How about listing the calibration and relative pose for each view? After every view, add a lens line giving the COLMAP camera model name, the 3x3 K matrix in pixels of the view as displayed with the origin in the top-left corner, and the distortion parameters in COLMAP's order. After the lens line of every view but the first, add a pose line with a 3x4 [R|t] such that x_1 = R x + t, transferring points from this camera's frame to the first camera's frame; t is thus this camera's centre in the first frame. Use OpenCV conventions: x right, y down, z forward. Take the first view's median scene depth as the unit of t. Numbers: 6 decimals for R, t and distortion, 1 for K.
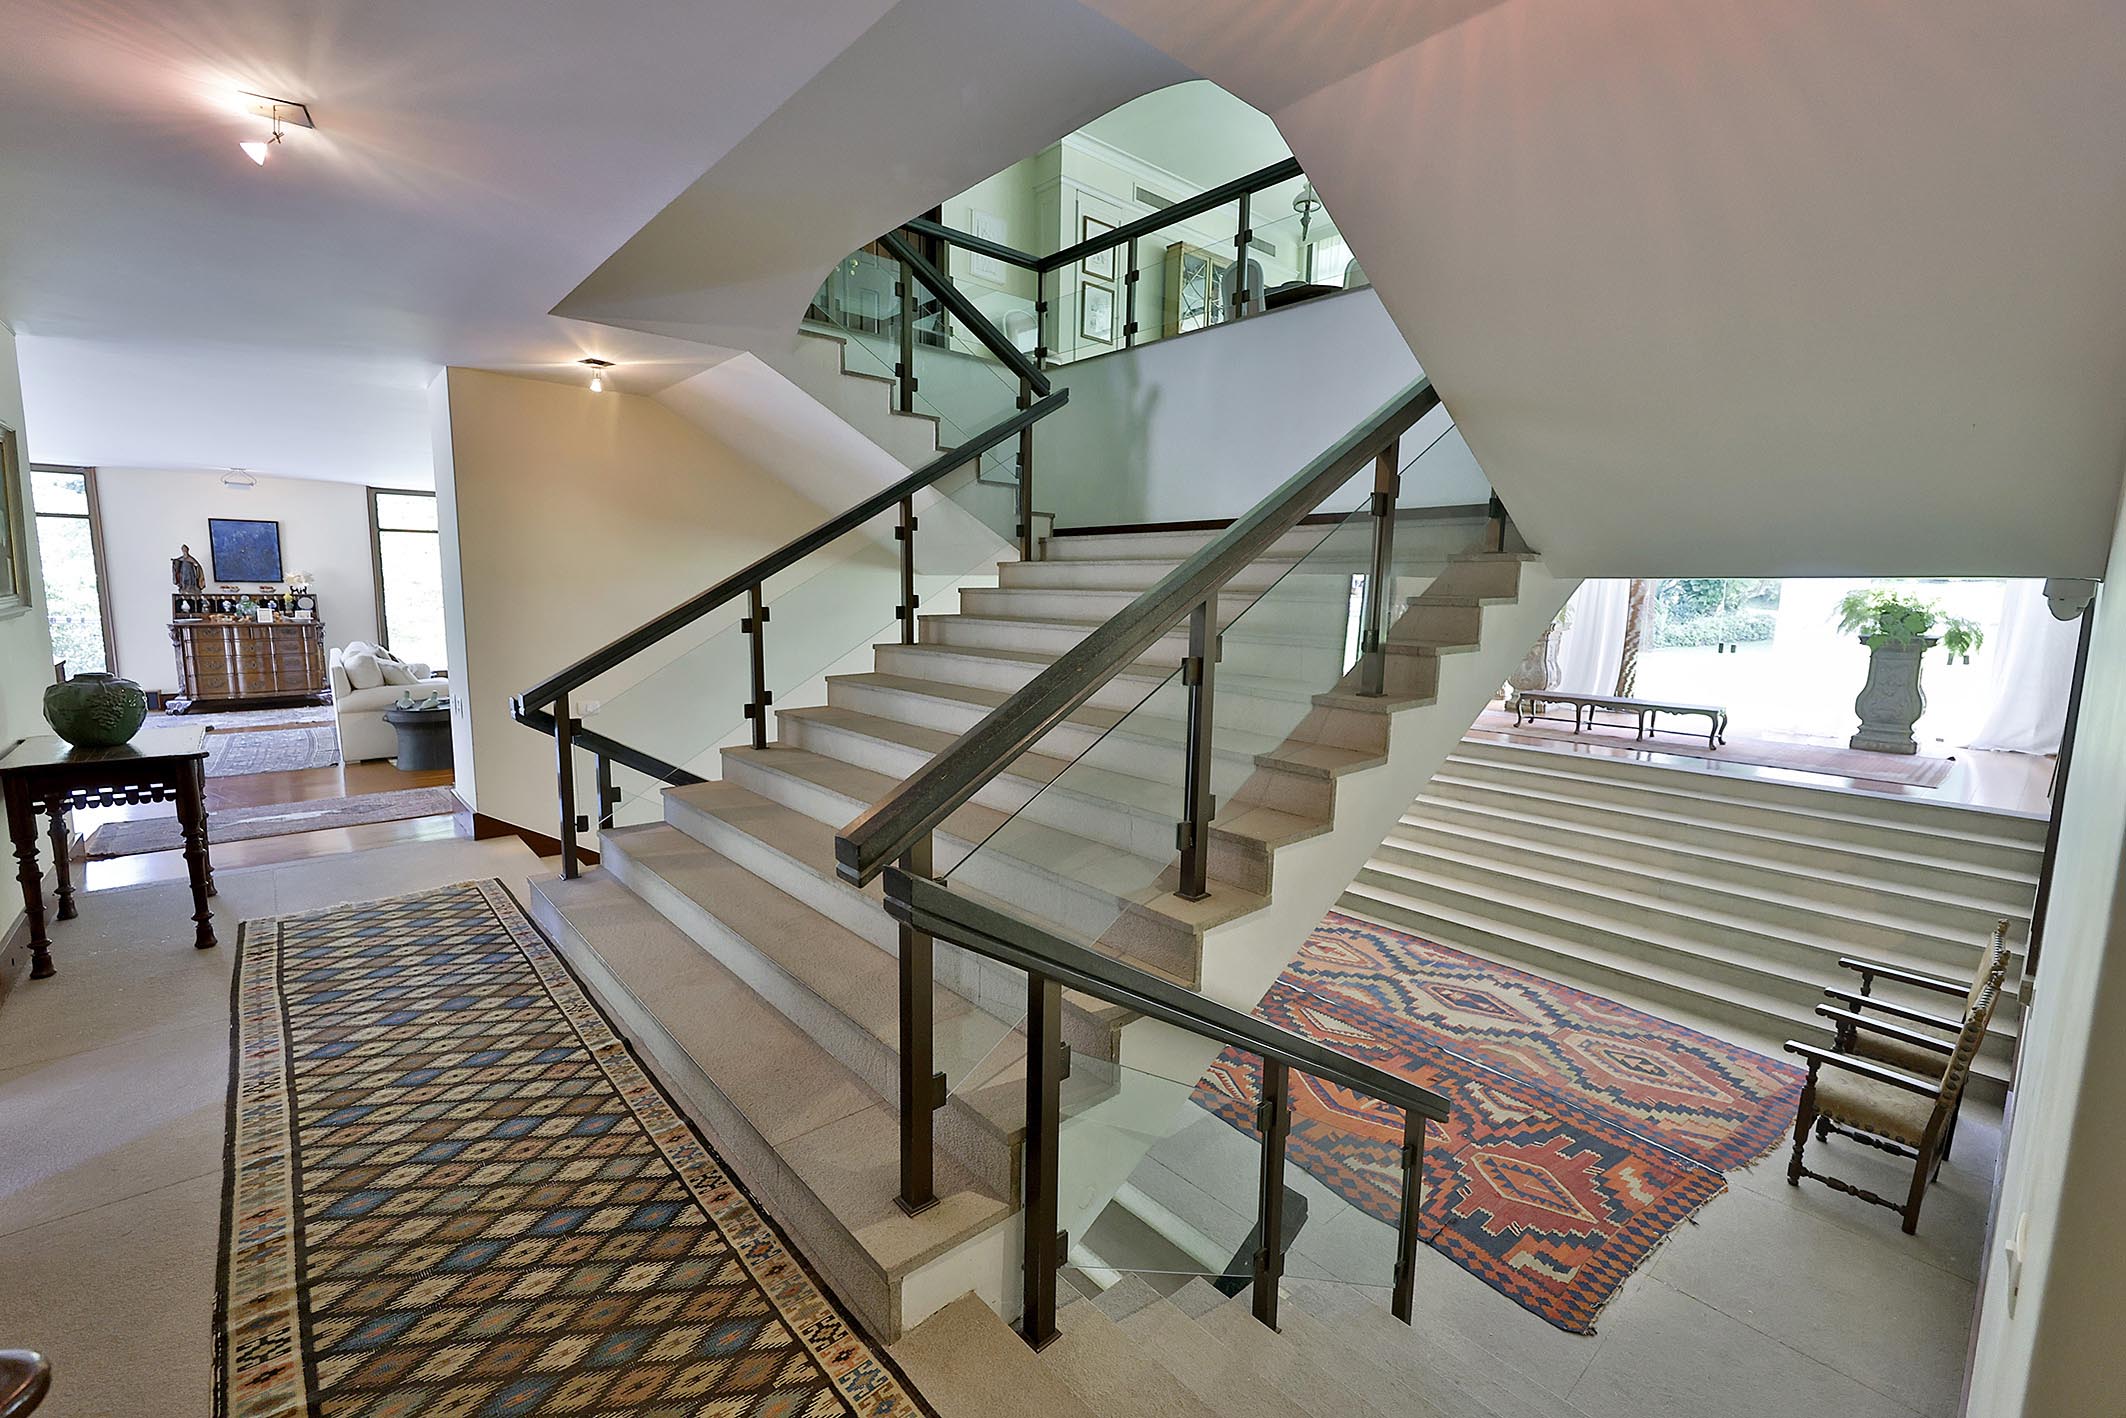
lens RADIAL K [[904.7, 0, 1057.0], [0, 904.7, 708.9], [0, 0, 1]] dist [-0.002709, 0.000373]
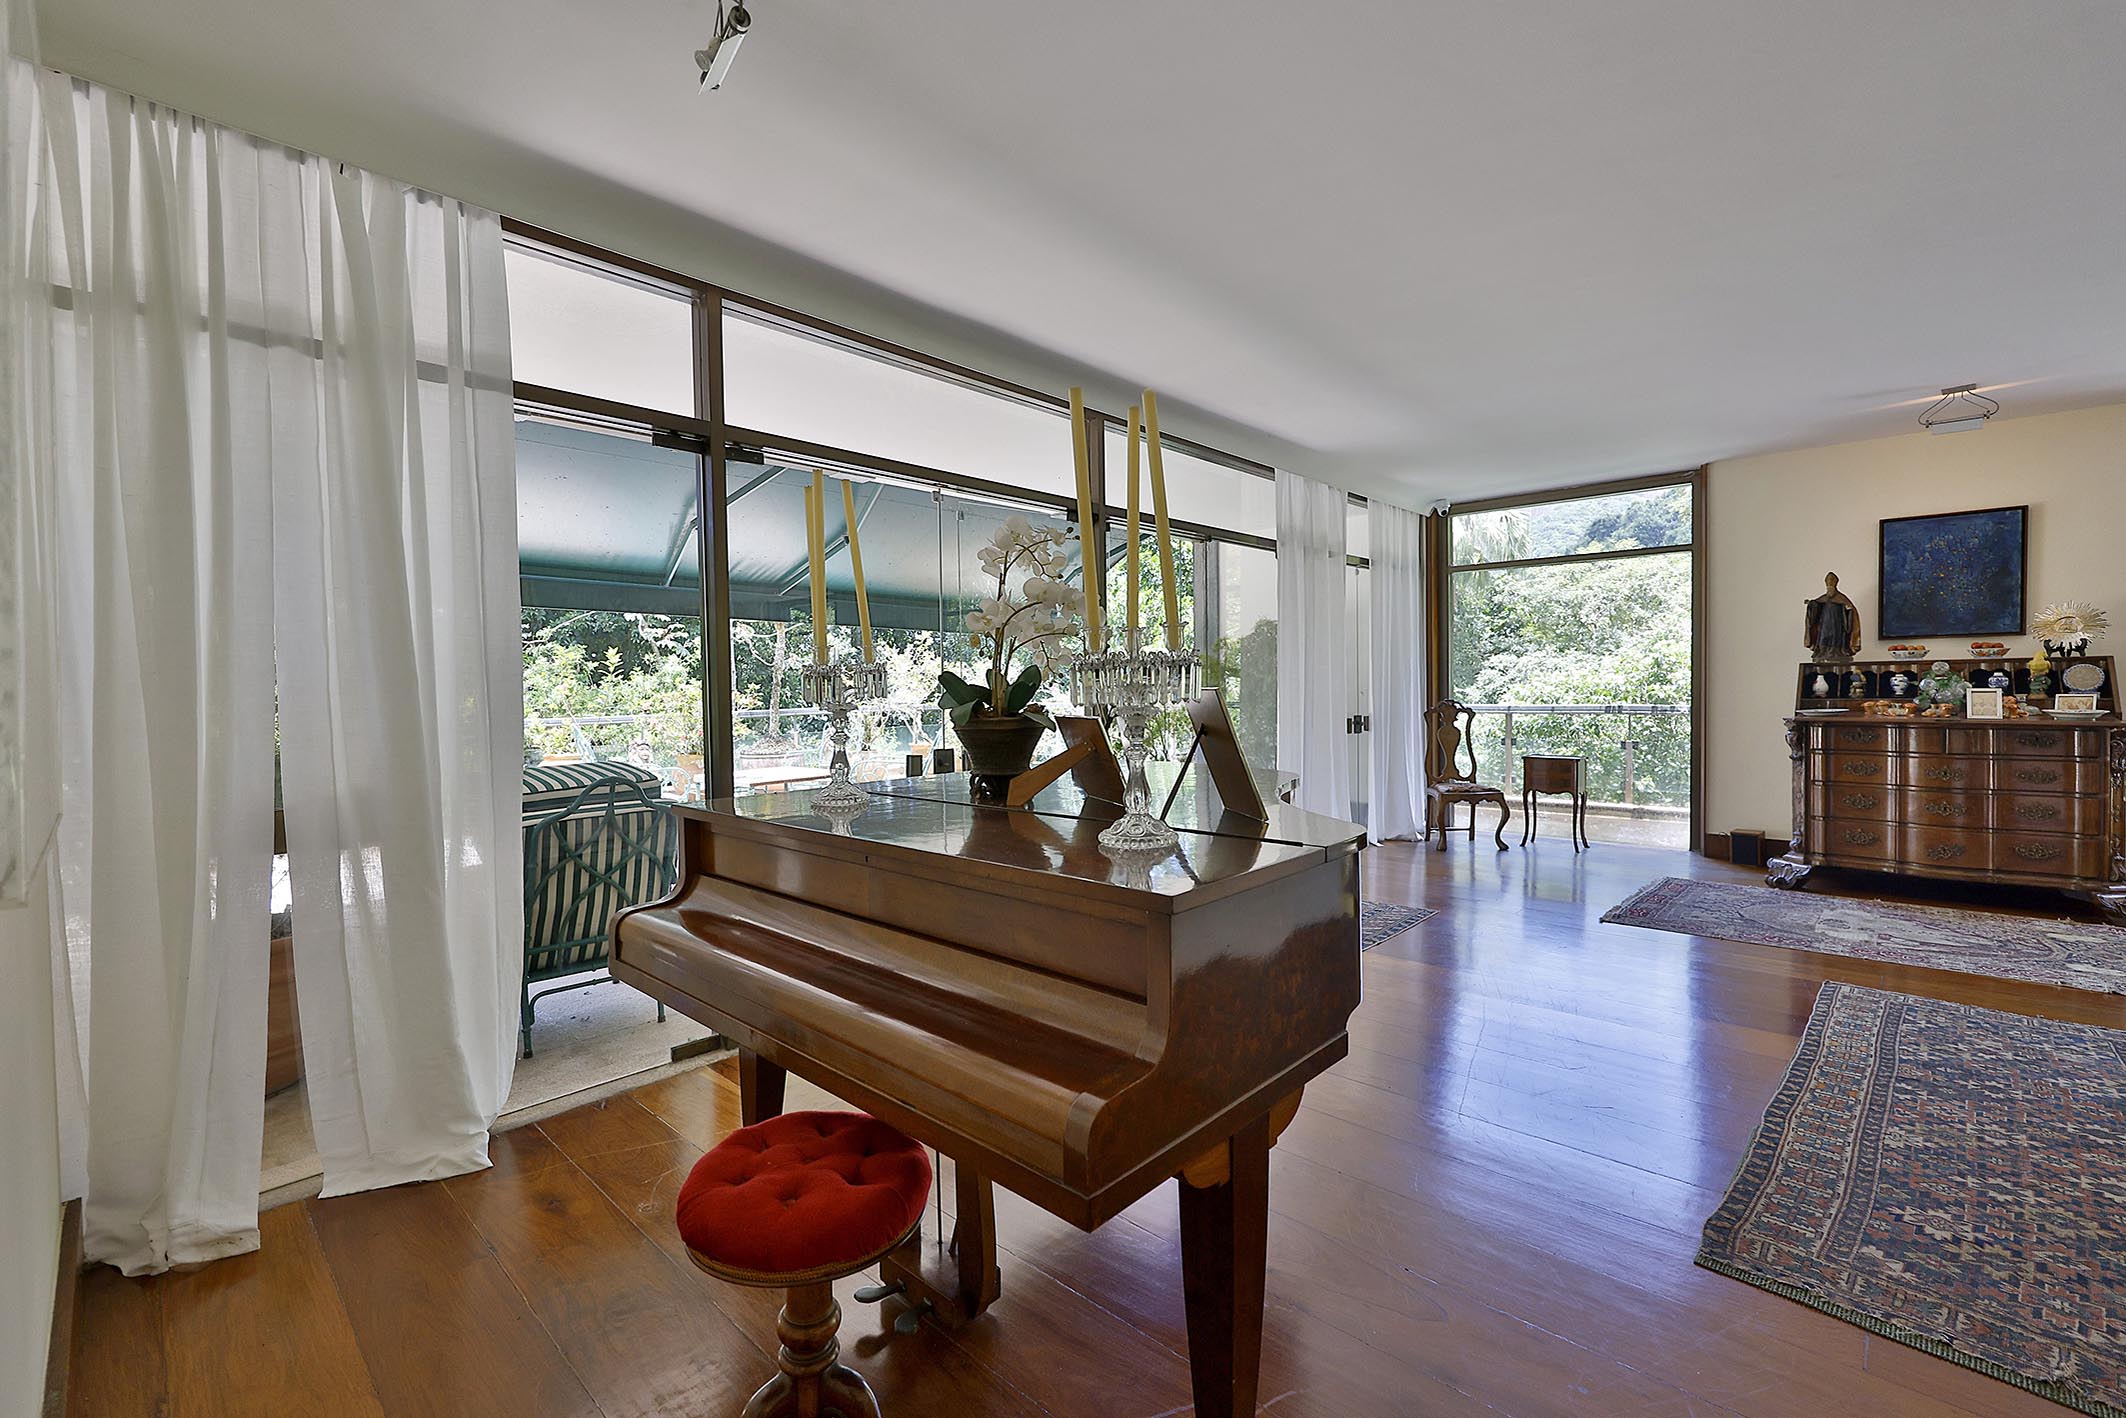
lens RADIAL K [[904.7, 0, 1050.1], [0, 904.7, 700.3], [0, 0, 1]] dist [-0.002709, 0.000373]
pose [[0.086865, 0.004296, -0.996211, -0.466058], [-0.113264, 0.993549, -0.005591, -0.049520], [0.989761, 0.113320, 0.086791, 0.496371]]
